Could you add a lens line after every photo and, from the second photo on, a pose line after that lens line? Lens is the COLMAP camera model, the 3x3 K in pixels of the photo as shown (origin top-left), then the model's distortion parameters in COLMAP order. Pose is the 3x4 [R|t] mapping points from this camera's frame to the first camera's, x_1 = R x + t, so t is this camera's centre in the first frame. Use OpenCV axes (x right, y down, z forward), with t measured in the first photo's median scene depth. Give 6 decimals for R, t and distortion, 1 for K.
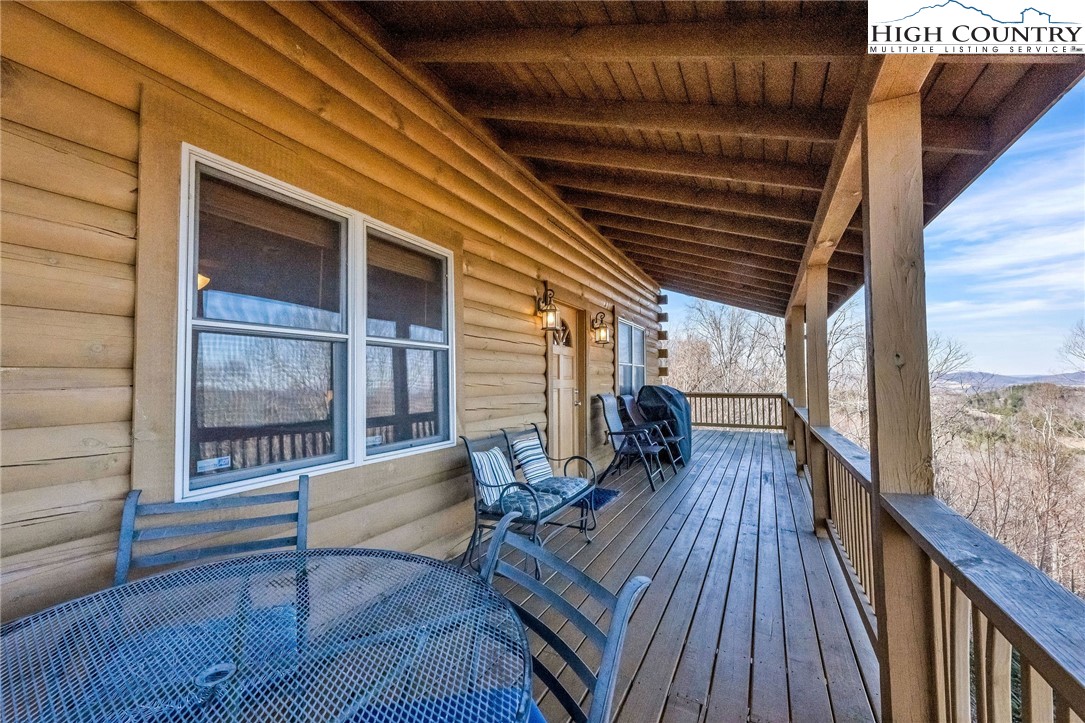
lens RADIAL K [[429.2, 0, 545.8], [0, 429.2, 359.1], [0, 0, 1]] dist [0.002630, 0.000572]
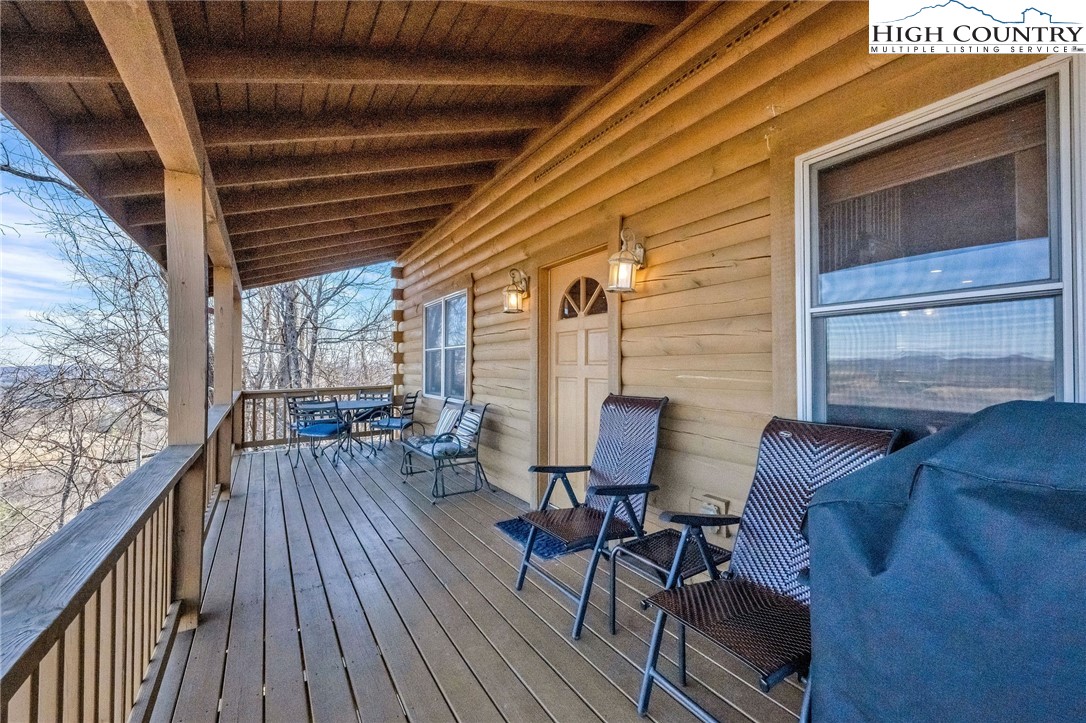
lens RADIAL K [[429.6, 0, 542.6], [0, 429.6, 358.5], [0, 0, 1]] dist [0.002630, 0.000572]
pose [[-0.498508, -0.002371, -0.866882, 0.849130], [0.045257, 0.998561, -0.028757, 0.067064], [0.865703, -0.053568, -0.497683, 1.621436]]
